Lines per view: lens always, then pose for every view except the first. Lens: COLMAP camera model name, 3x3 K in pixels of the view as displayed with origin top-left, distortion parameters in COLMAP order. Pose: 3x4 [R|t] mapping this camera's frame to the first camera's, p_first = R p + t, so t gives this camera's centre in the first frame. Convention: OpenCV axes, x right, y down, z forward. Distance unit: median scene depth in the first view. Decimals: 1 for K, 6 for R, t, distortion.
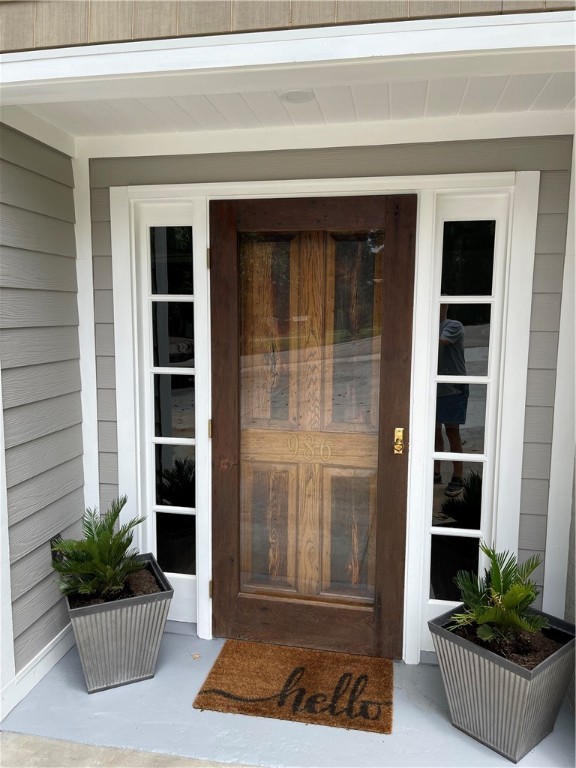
lens RADIAL K [[579.0, 0, 288.2], [0, 579.0, 383.5], [0, 0, 1]] dist [0.037384, -0.012361]
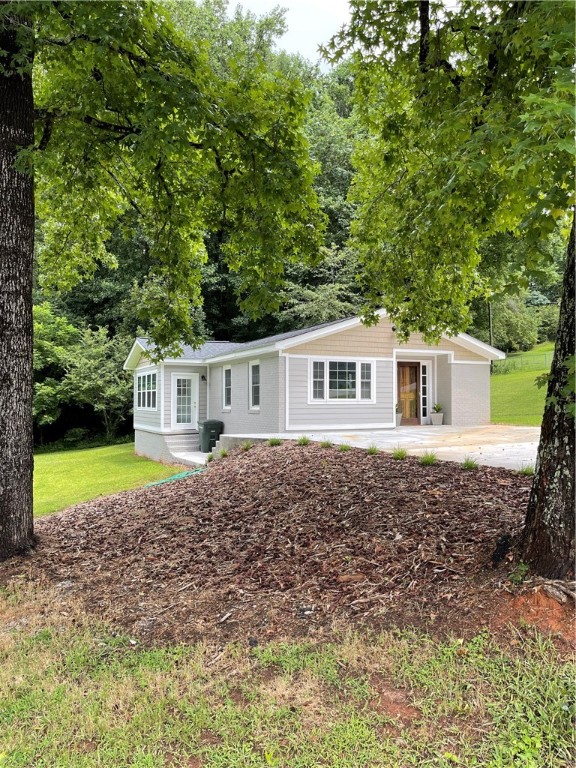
lens RADIAL K [[579.0, 0, 287.3], [0, 579.0, 383.8], [0, 0, 1]] dist [0.037384, -0.012361]
pose [[0.824679, 0.011342, 0.565488, -5.207783], [0.077542, 0.988091, -0.132903, 0.795035], [-0.560261, 0.153451, 0.813978, -3.965062]]
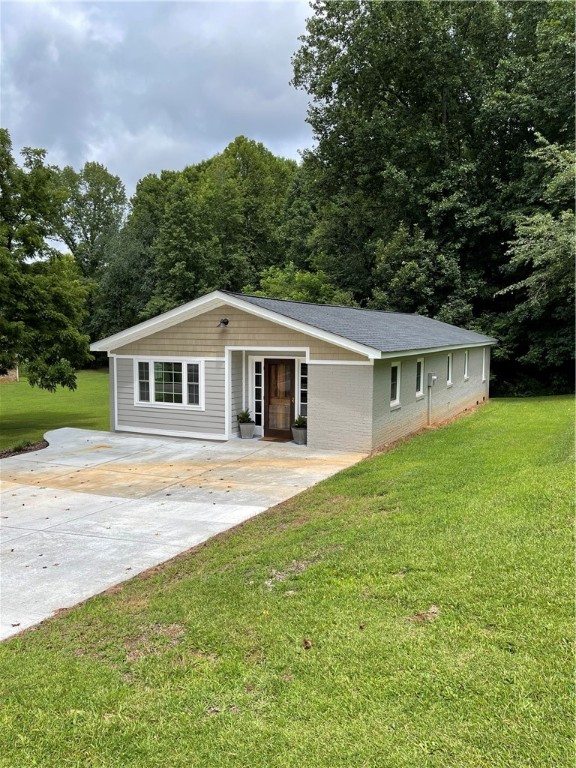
lens RADIAL K [[579.0, 0, 289.0], [0, 579.0, 384.6], [0, 0, 1]] dist [0.037384, -0.012361]
pose [[0.959752, 0.023770, -0.279842, 1.695050], [-0.034129, 0.998898, -0.032203, 0.126416], [0.278768, 0.040458, 0.959506, -4.387971]]
